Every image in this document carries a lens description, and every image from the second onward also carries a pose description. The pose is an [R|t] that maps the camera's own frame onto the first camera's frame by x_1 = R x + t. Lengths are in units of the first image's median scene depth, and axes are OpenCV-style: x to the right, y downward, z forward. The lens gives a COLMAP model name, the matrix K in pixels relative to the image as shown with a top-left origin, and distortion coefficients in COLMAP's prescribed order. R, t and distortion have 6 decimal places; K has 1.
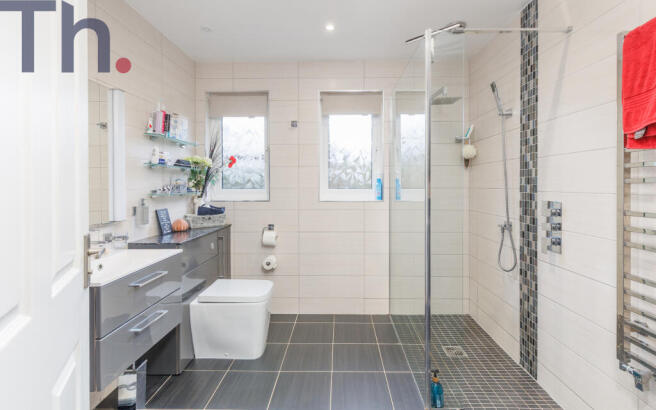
lens RADIAL K [[304.7, 0, 339.9], [0, 304.7, 186.2], [0, 0, 1]] dist [0.014388, 0.000464]
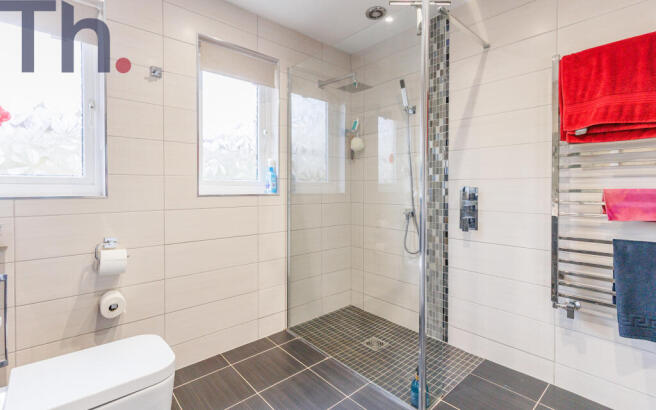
lens RADIAL K [[304.7, 0, 334.5], [0, 304.7, 191.7], [0, 0, 1]] dist [0.014388, 0.000464]
pose [[0.737785, -0.005216, 0.675016, -0.431490], [0.000650, 0.999975, 0.007017, 0.049994], [-0.675036, -0.004738, 0.737770, 0.414393]]
